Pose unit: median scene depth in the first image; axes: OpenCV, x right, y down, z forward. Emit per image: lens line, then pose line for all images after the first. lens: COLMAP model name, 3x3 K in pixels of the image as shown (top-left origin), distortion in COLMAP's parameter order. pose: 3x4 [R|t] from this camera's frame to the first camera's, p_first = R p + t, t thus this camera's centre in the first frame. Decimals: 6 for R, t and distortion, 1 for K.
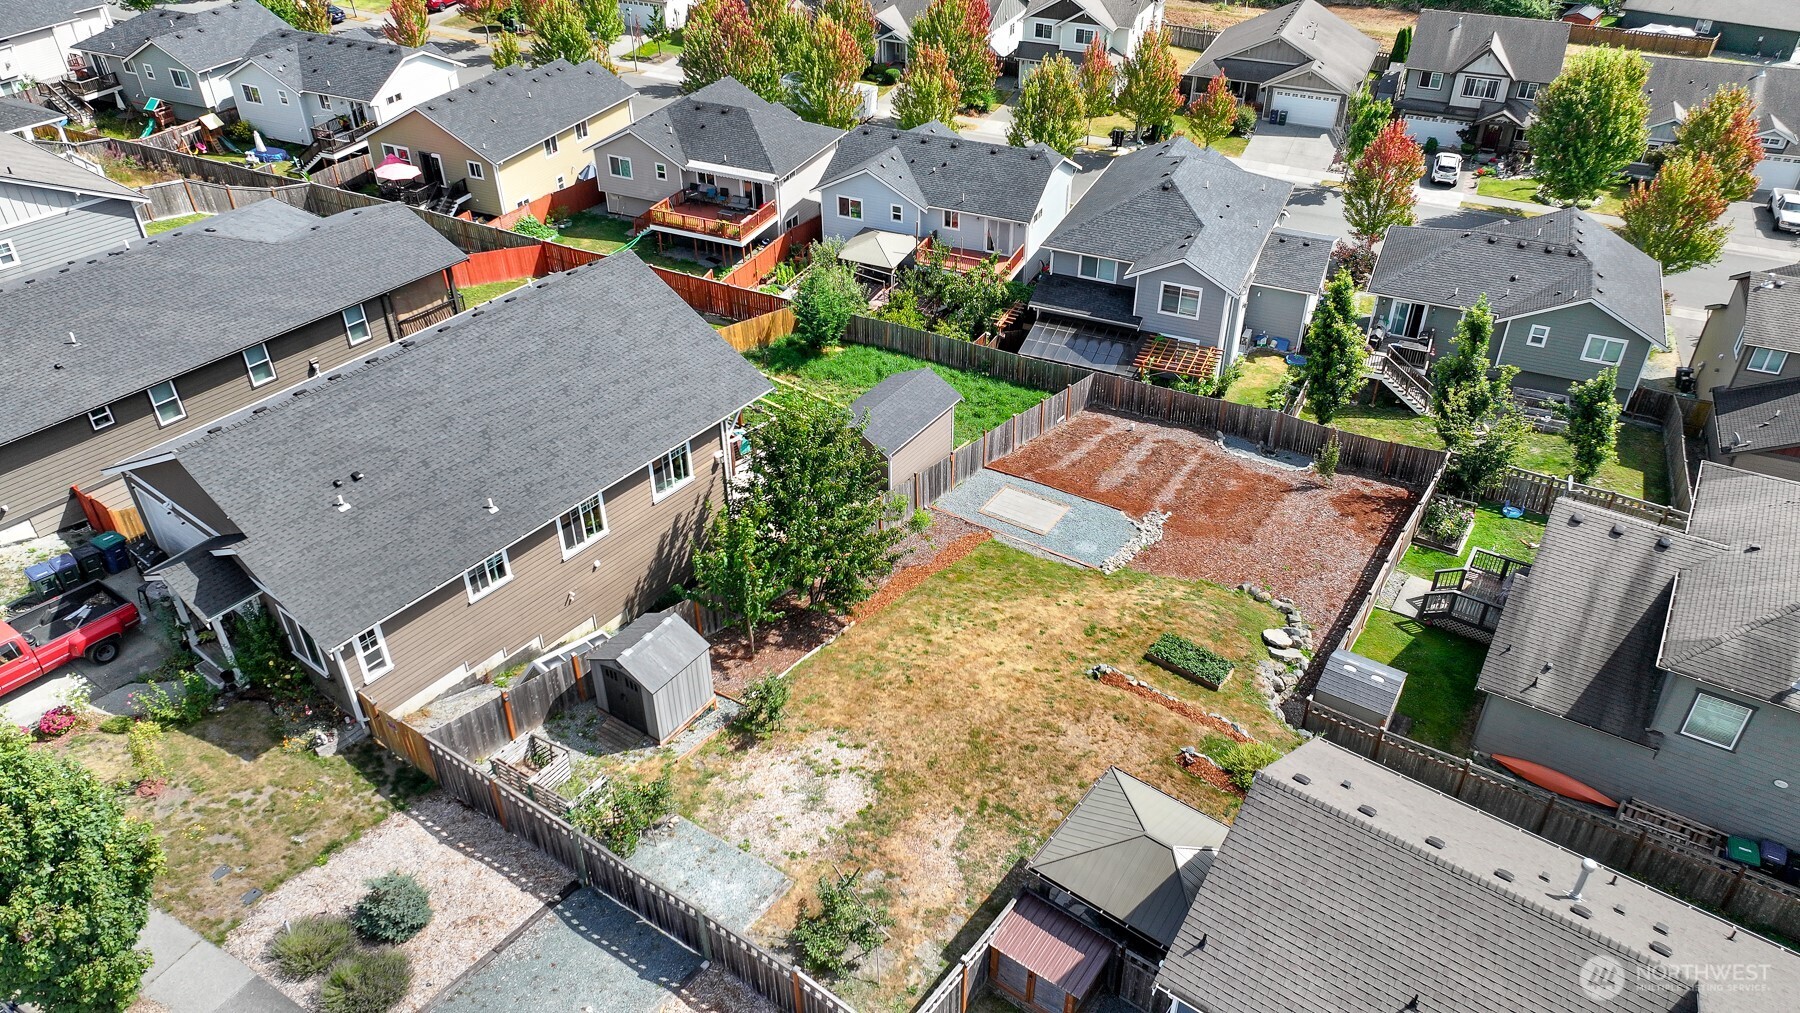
lens RADIAL K [[1297.3, 0, 900.0], [0, 1297.3, 506.5], [0, 0, 1]] dist [-0.000079, 0.023067]
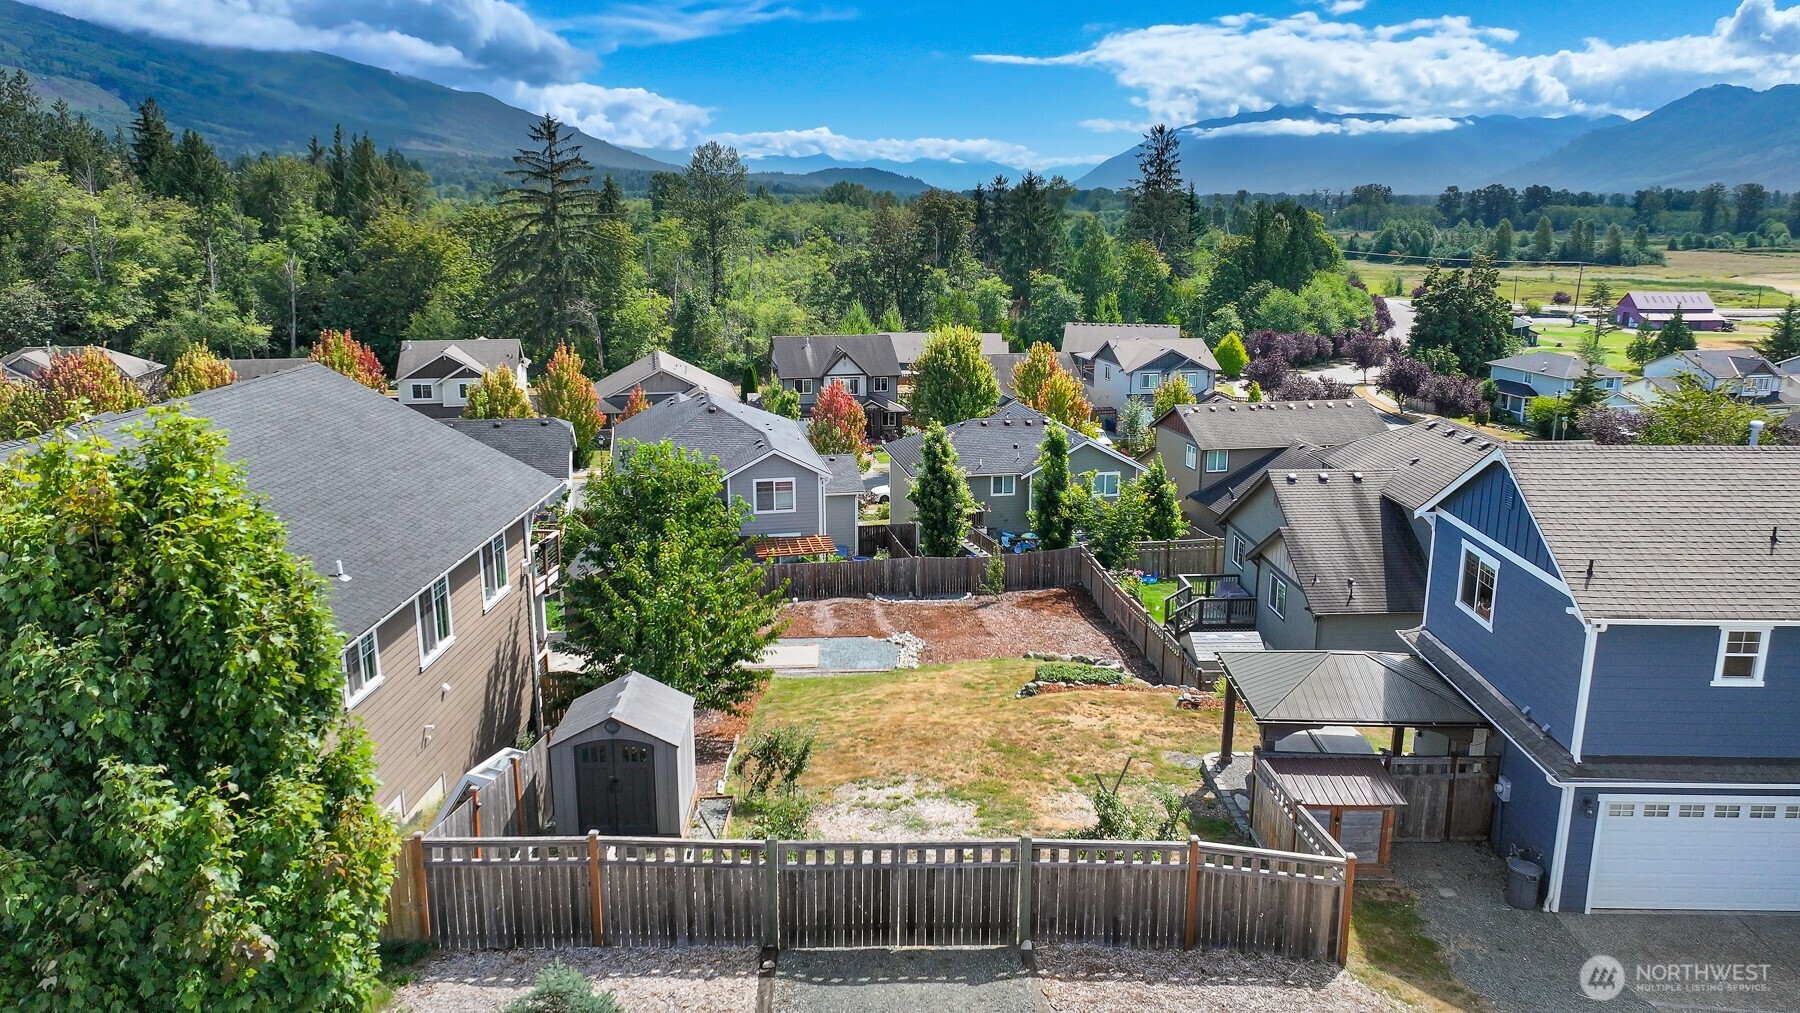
lens RADIAL K [[1297.3, 0, 900.0], [0, 1297.3, 506.5], [0, 0, 1]] dist [-0.000079, 0.023067]
pose [[0.793978, -0.117831, 0.596418, -0.303458], [0.343771, 0.896151, -0.280596, 0.161604], [-0.501417, 0.427819, 0.752032, 0.211664]]
